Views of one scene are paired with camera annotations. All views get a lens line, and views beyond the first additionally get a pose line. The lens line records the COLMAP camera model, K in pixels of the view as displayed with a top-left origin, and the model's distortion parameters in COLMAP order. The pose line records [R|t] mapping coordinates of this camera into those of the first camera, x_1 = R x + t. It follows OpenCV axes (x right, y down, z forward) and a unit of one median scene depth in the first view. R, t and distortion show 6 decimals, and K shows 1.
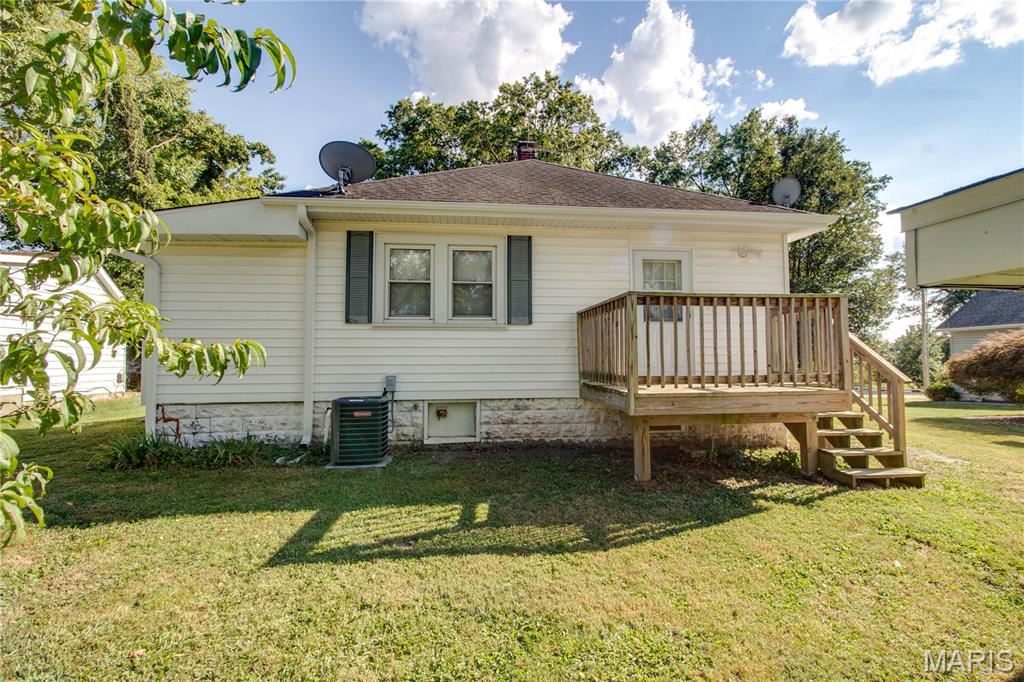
lens RADIAL K [[478.1, 0, 526.4], [0, 478.1, 328.0], [0, 0, 1]] dist [-0.000184, -0.012671]
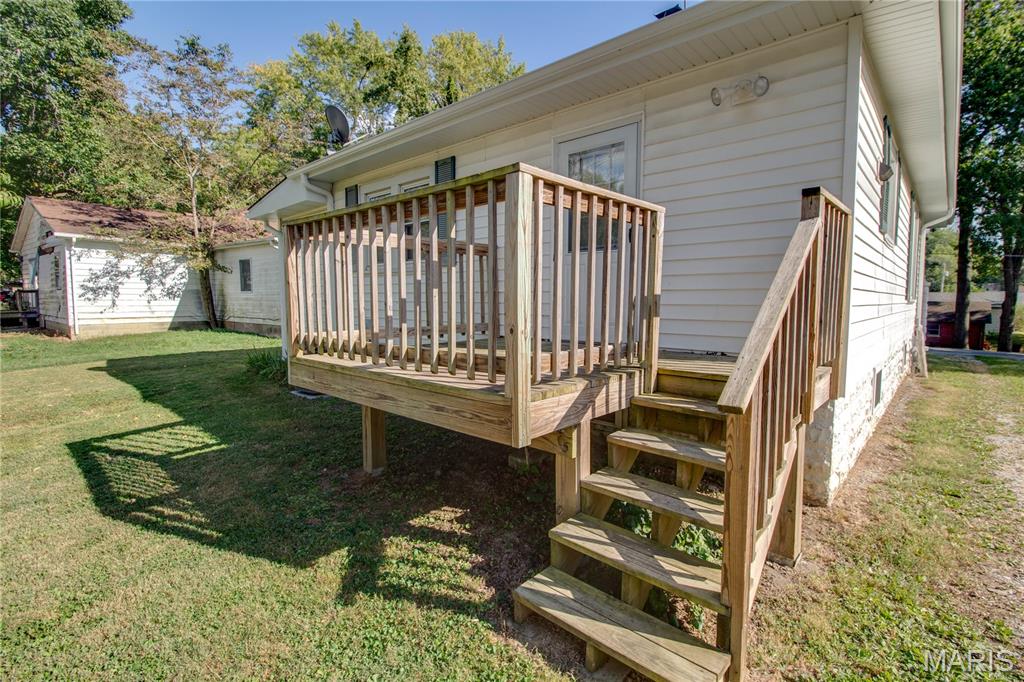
lens RADIAL K [[478.1, 0, 526.4], [0, 478.1, 328.0], [0, 0, 1]] dist [-0.000184, -0.012671]
pose [[0.658228, 0.058889, -0.750512, 0.961916], [0.056270, 0.990298, 0.127055, 0.001577], [0.750712, -0.125862, 0.648529, 0.705394]]
